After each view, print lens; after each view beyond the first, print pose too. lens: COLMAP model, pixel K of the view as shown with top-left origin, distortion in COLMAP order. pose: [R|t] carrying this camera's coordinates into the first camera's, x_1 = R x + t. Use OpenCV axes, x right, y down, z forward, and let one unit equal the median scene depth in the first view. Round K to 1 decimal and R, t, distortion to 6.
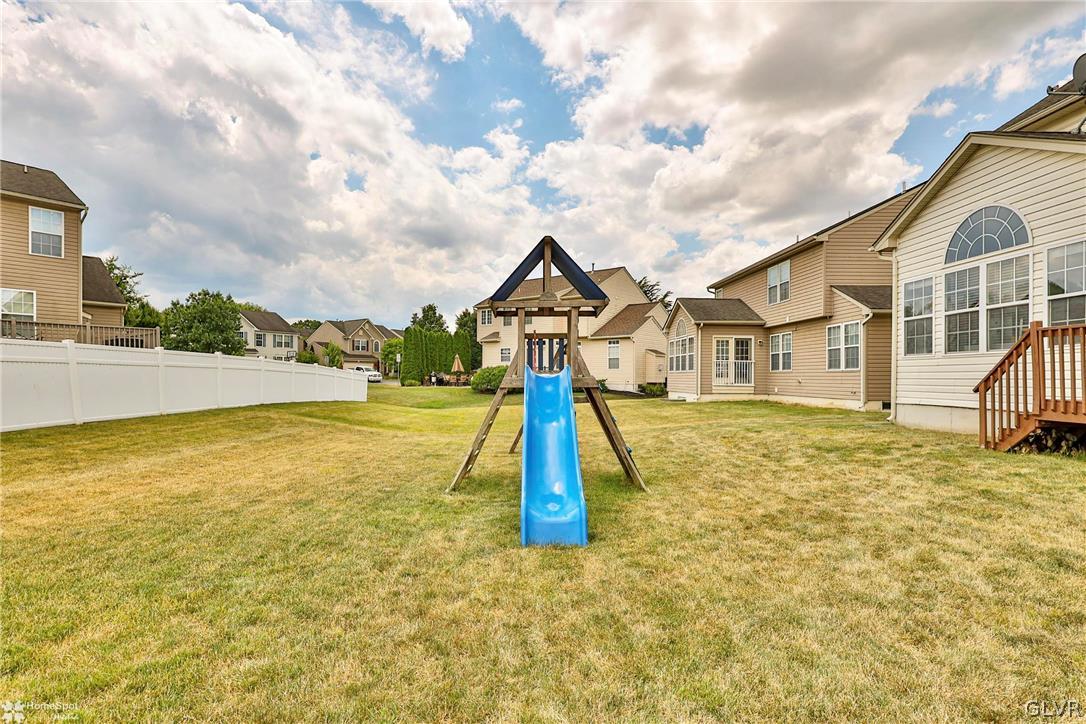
lens RADIAL K [[563.1, 0, 505.3], [0, 563.1, 380.4], [0, 0, 1]] dist [-0.000010, 0.000254]
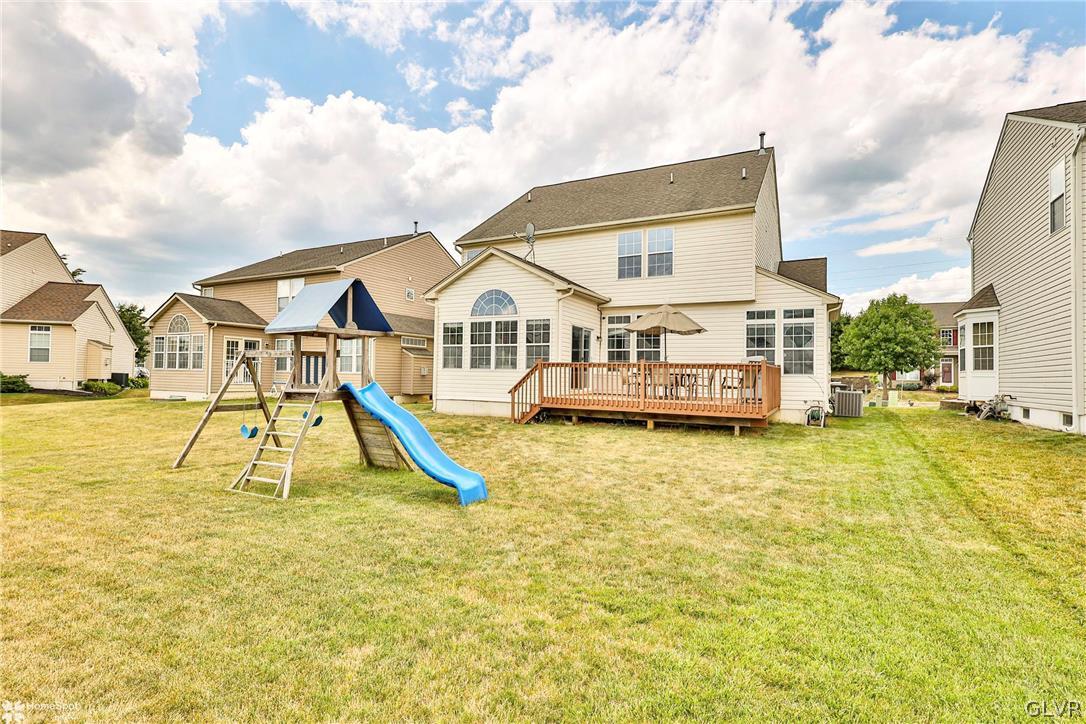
lens RADIAL K [[538.3, 0, 545.4], [0, 538.3, 350.5], [0, 0, 1]] dist [0.000089, 0.000400]
pose [[0.469352, 0.044950, 0.881867, -0.584680], [-0.009560, 0.998904, -0.045828, -0.034186], [-0.882960, 0.013078, 0.469267, 0.049917]]
